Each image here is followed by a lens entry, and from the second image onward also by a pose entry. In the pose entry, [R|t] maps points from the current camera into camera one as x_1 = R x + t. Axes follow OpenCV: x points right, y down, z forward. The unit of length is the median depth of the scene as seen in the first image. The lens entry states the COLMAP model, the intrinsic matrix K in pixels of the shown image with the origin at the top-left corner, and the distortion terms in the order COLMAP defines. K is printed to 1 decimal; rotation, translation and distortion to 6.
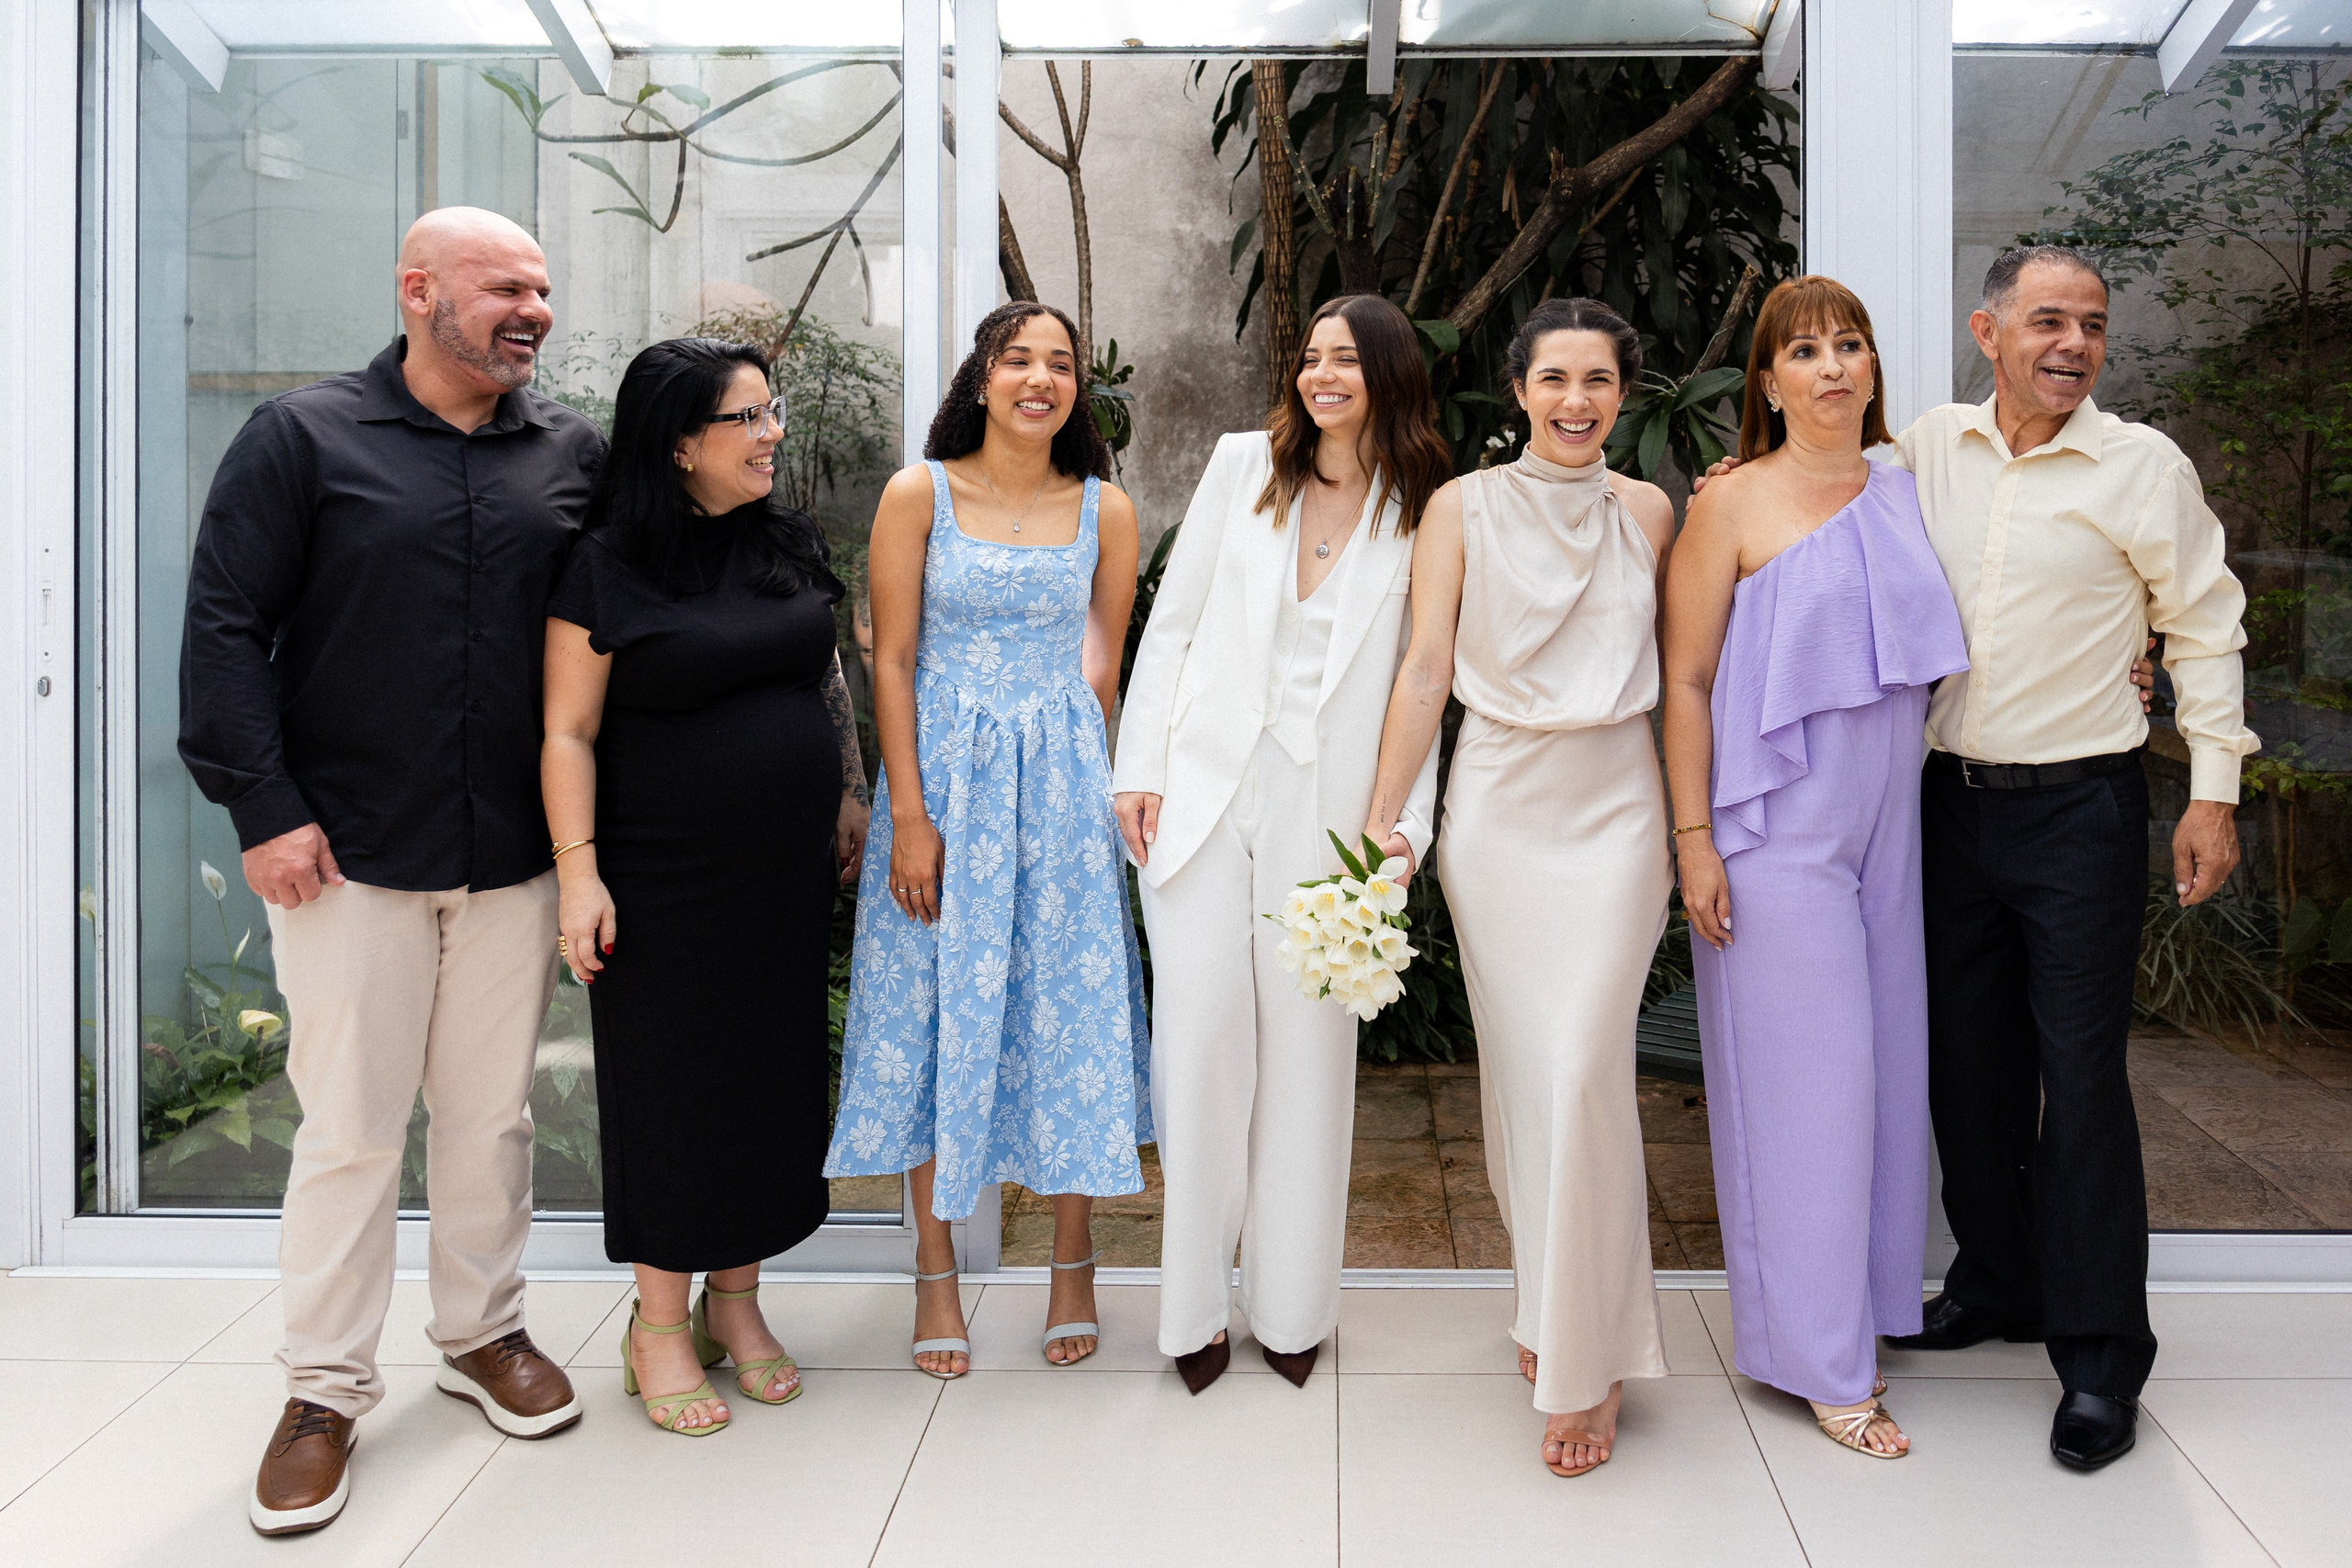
lens RADIAL K [[2174.7, 0, 1176.0], [0, 2174.7, 784.0], [0, 0, 1]] dist [-0.014961, -0.011873]
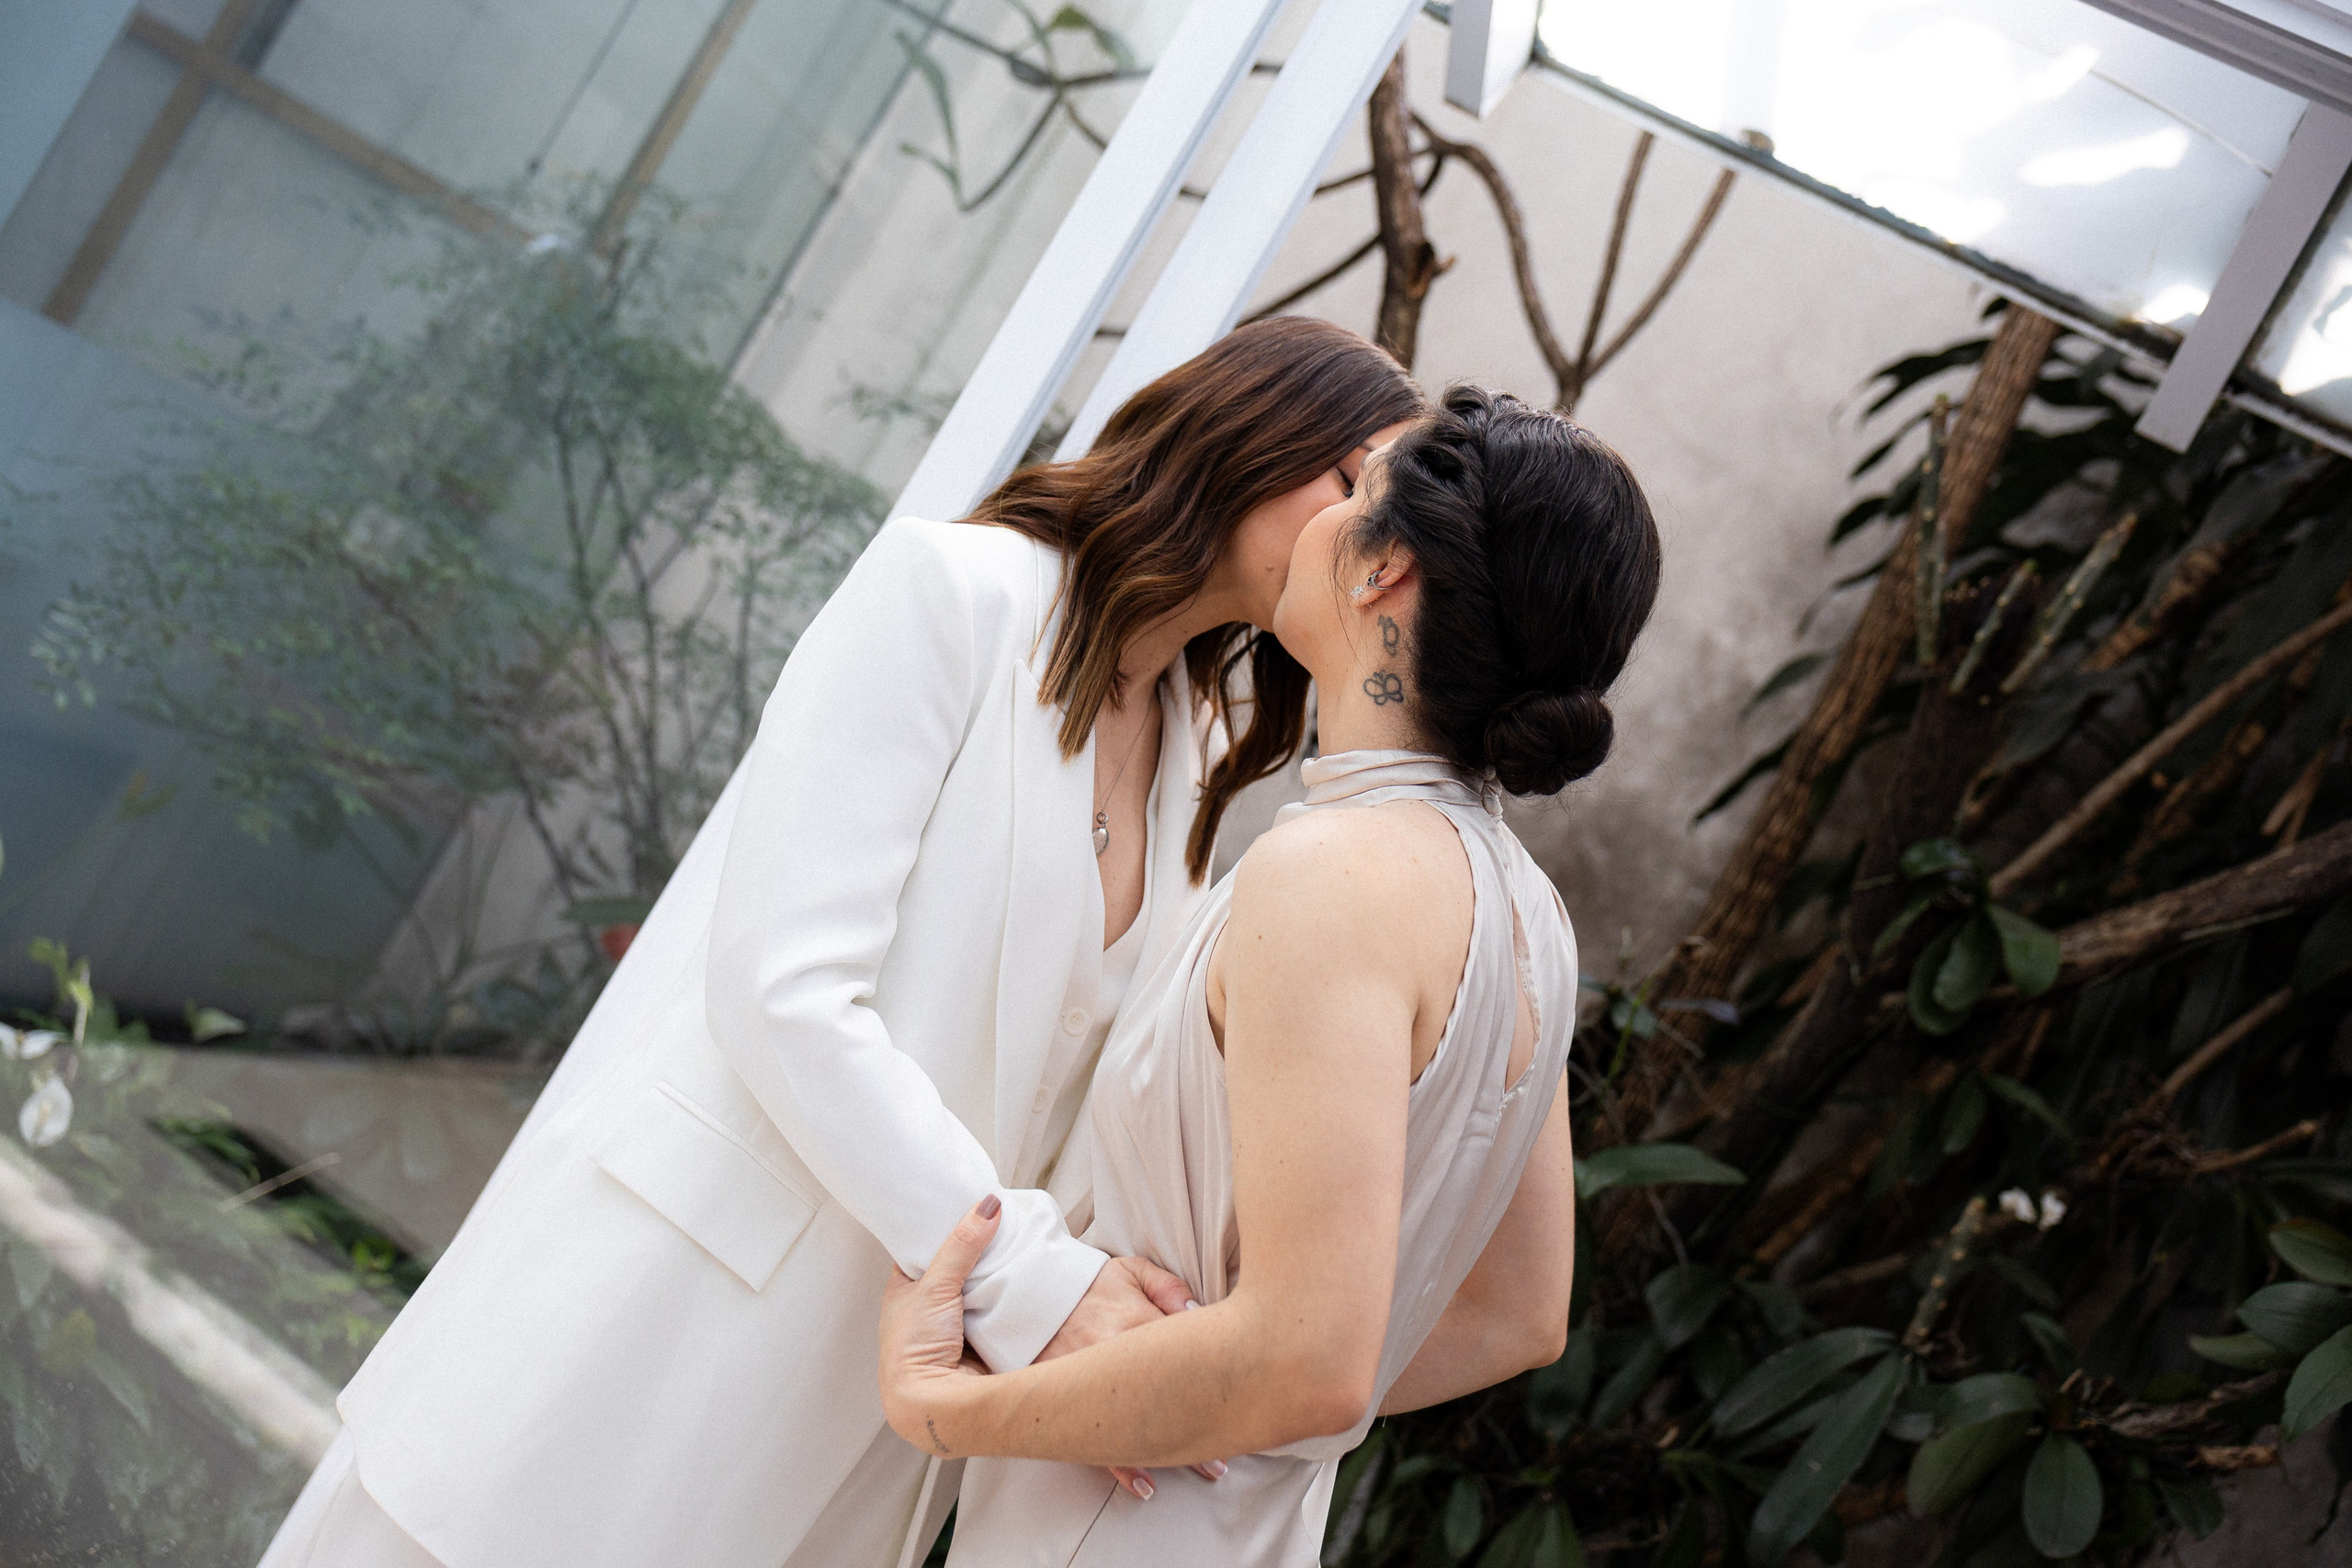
lens RADIAL K [[2643.5, 0, 1176.0], [0, 2643.5, 784.0], [0, 0, 1]] dist [-0.003111, 0.000403]
pose [[0.836306, 0.503089, -0.217930, 0.071130], [-0.538510, 0.828390, -0.154198, -0.046766], [0.102956, 0.246314, 0.963706, 0.401698]]
